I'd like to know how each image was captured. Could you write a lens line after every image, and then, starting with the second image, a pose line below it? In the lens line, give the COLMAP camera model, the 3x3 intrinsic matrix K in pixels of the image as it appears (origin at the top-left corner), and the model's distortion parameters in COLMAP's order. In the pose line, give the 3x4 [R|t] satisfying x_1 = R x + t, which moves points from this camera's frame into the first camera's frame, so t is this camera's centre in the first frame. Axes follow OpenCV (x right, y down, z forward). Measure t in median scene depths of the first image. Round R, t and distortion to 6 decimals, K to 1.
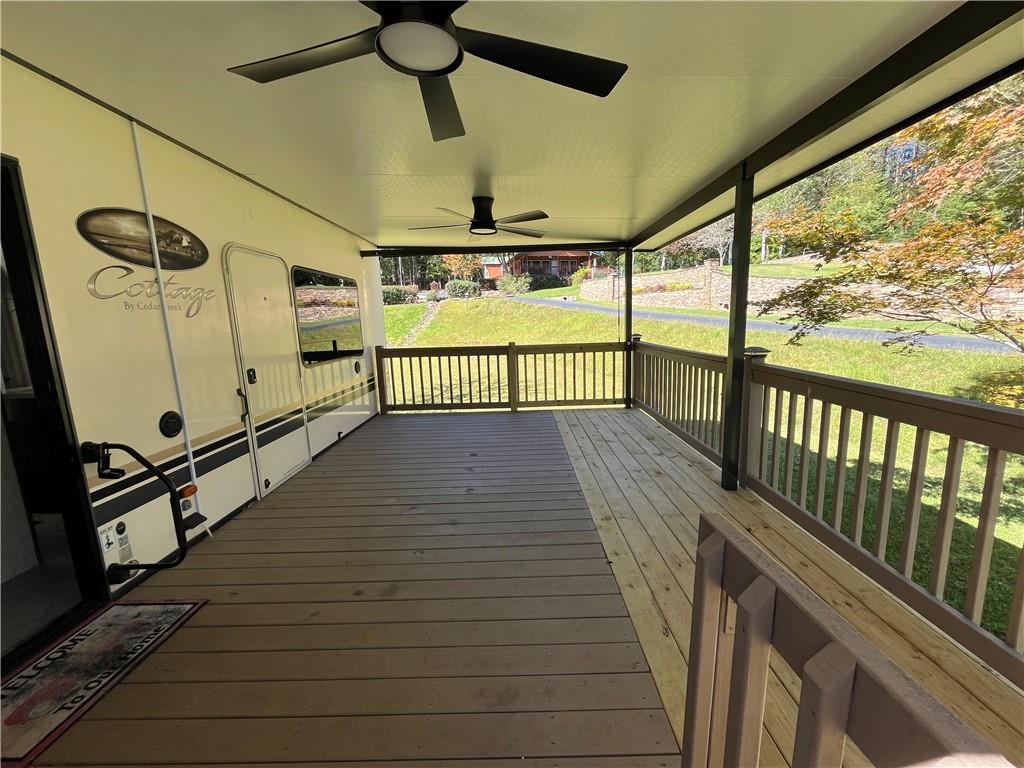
lens RADIAL K [[417.8, 0, 513.8], [0, 417.8, 387.4], [0, 0, 1]] dist [-0.001337, -0.000167]
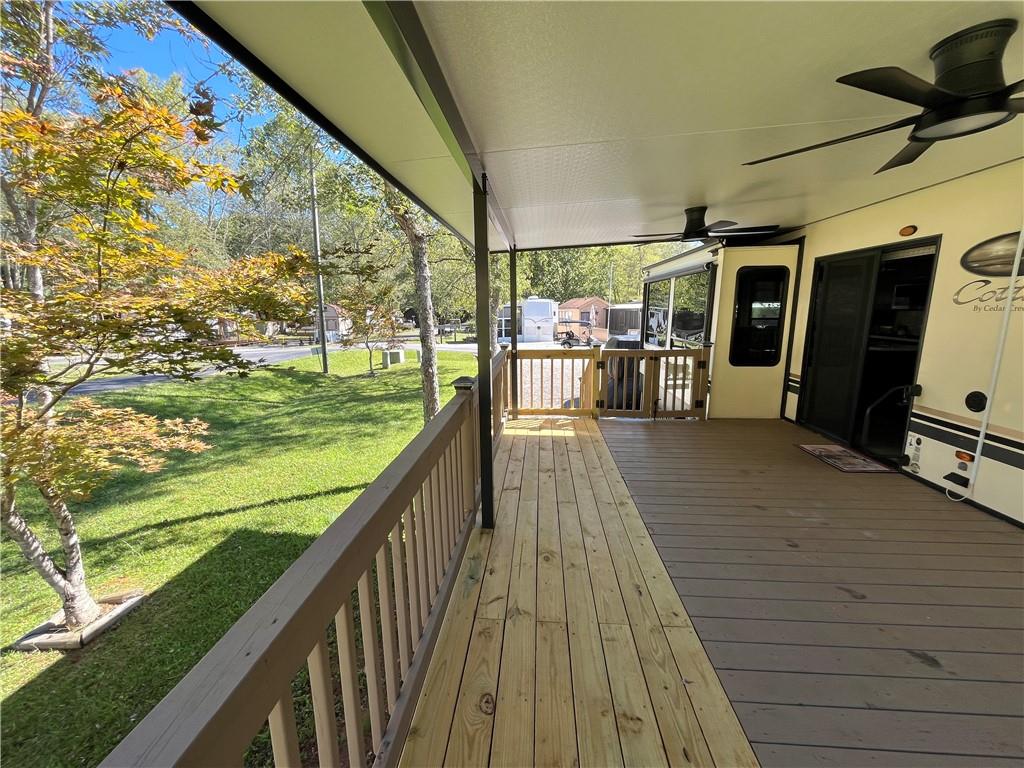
lens RADIAL K [[417.8, 0, 513.8], [0, 417.8, 387.4], [0, 0, 1]] dist [-0.001337, -0.000167]
pose [[-0.997220, 0.033476, 0.066565, 0.501058], [0.054408, 0.937540, 0.343597, -0.472428], [-0.050905, 0.346263, -0.936755, 2.287768]]
